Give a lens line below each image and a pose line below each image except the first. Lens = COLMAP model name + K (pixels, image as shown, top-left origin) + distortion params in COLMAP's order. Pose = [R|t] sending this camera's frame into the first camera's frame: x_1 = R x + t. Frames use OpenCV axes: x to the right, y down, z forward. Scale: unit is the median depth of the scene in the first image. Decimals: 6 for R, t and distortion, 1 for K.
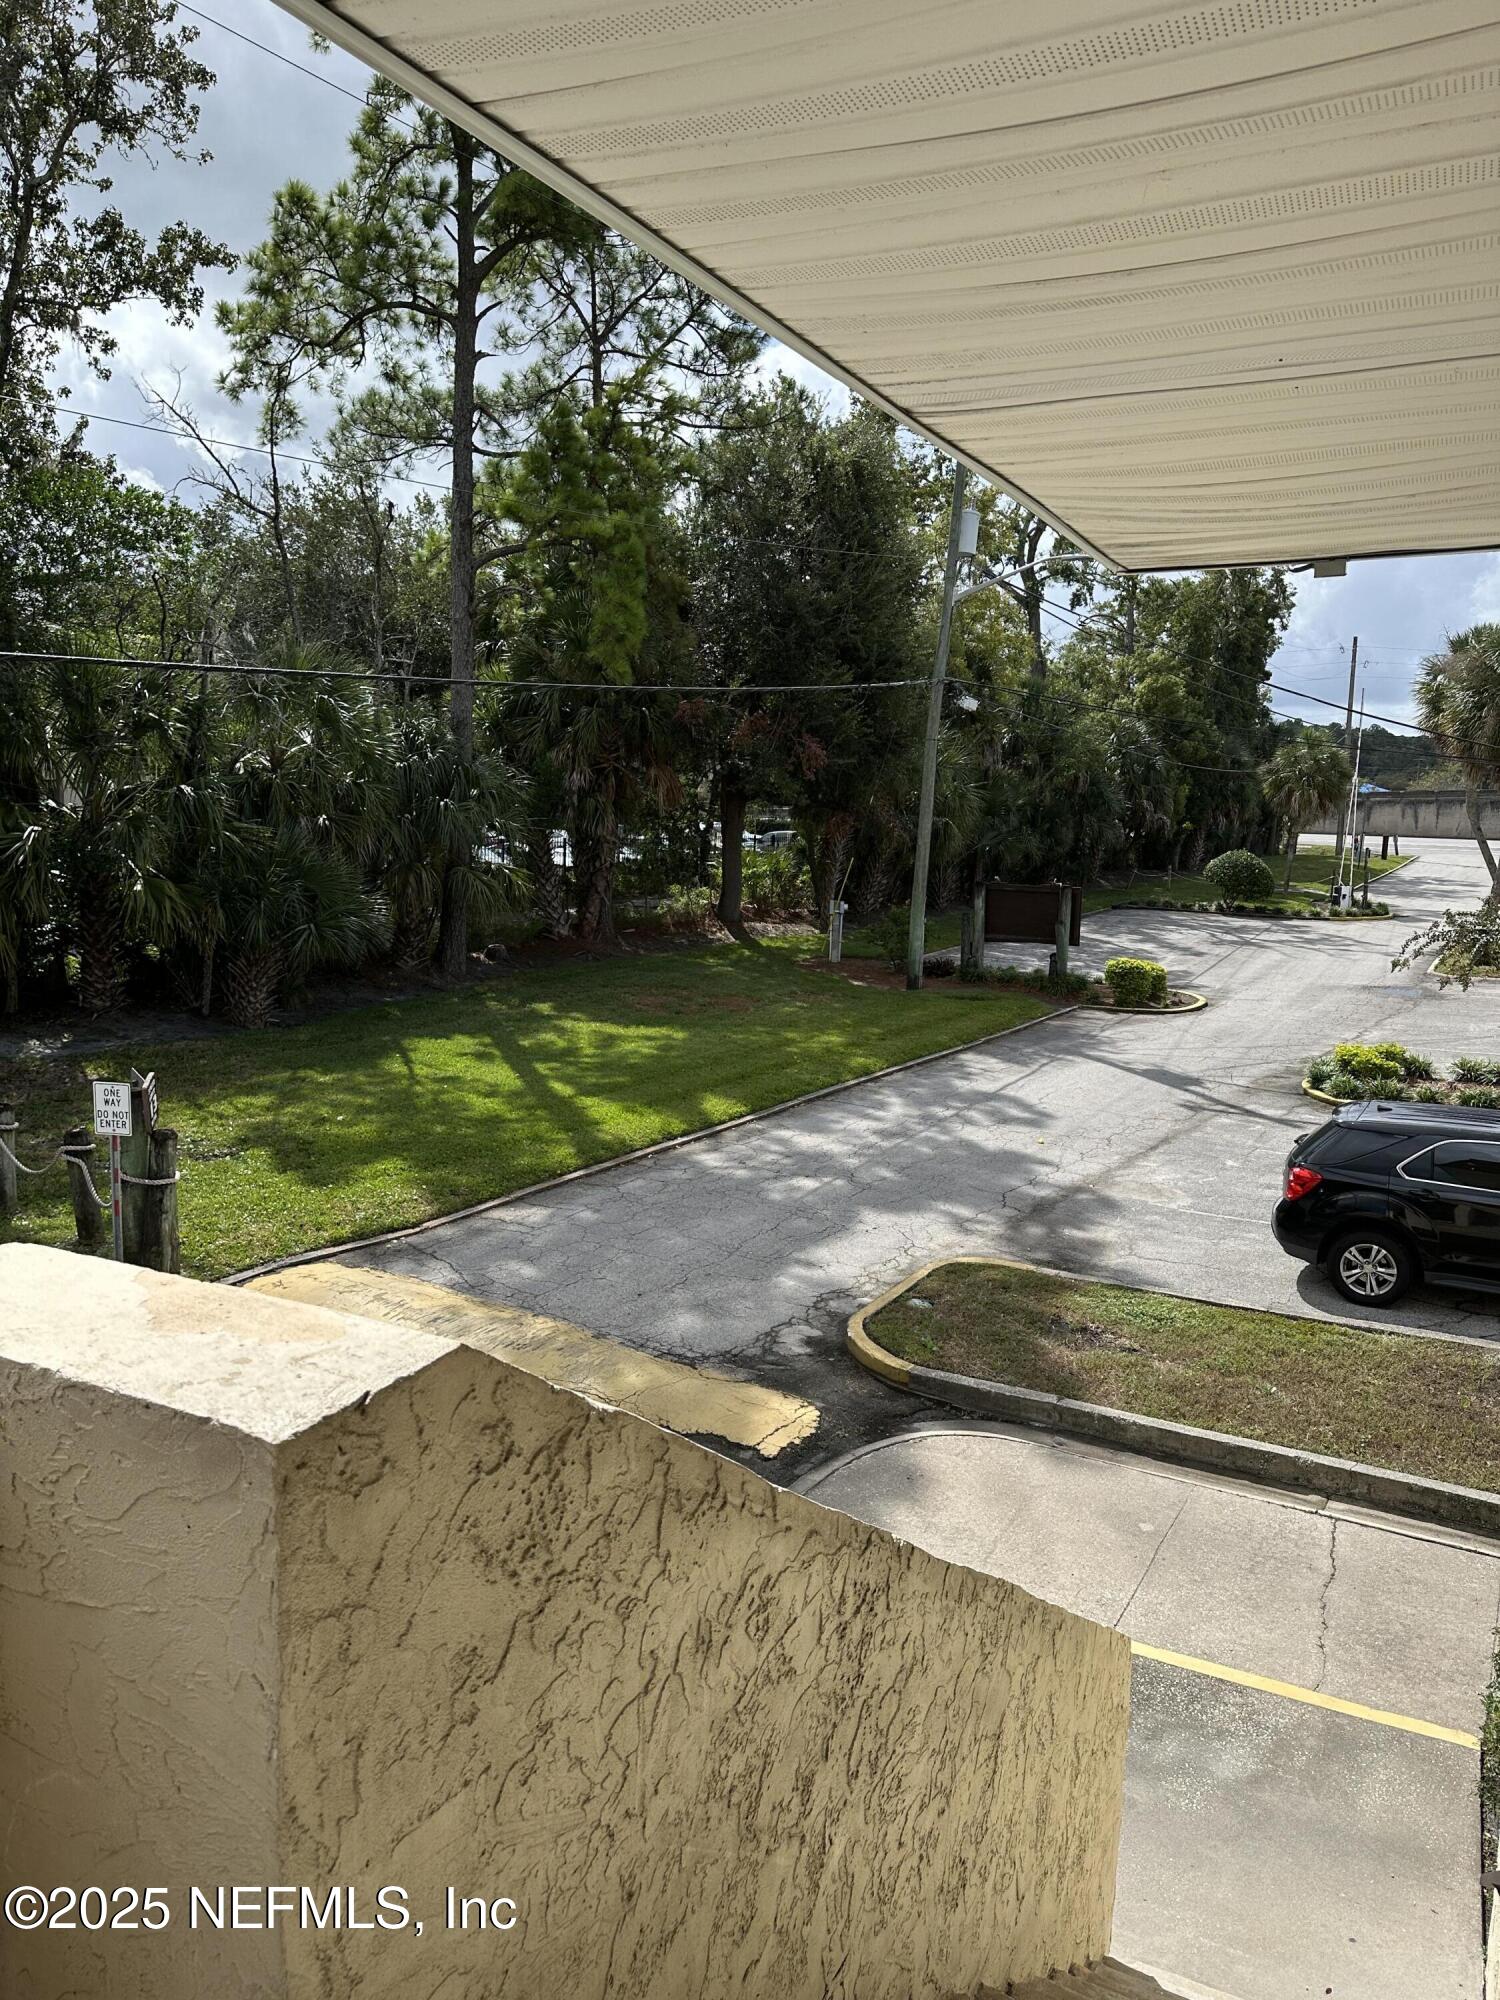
lens RADIAL K [[1402.9, 0, 750.0], [0, 1402.9, 1000.0], [0, 0, 1]] dist [0.007340, -0.007433]
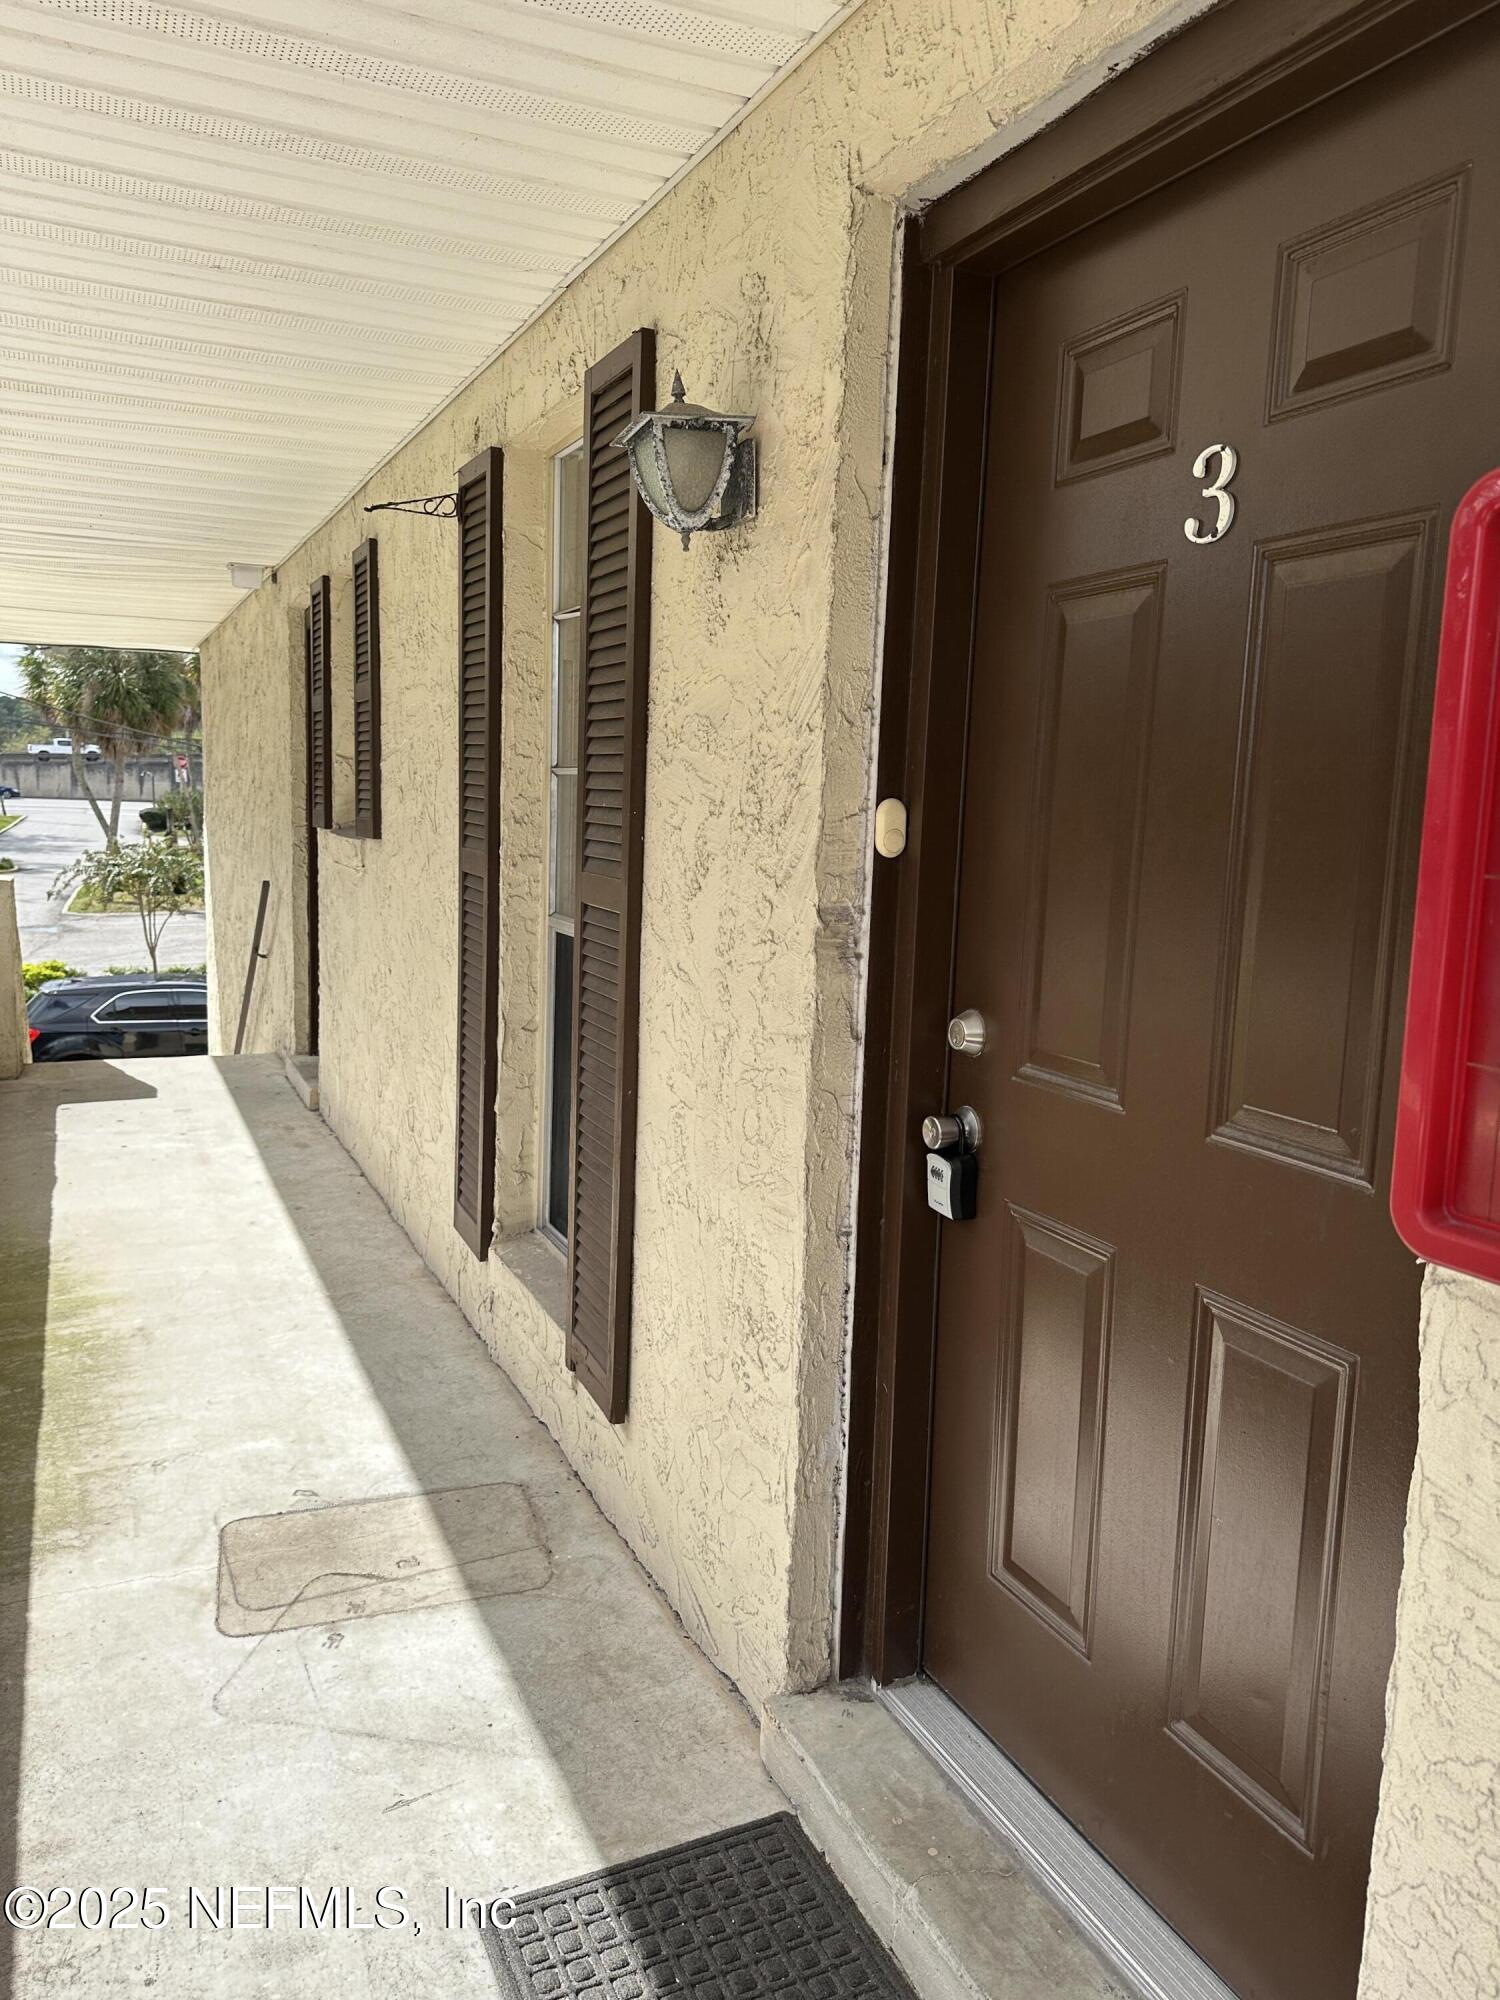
lens RADIAL K [[1402.9, 0, 750.0], [0, 1402.9, 1000.0], [0, 0, 1]] dist [0.007340, -0.007433]
pose [[0.604349, -0.117525, 0.788004, -0.102752], [0.096634, 0.992571, 0.073923, 0.022354], [-0.790838, 0.031473, 0.611216, -0.163331]]
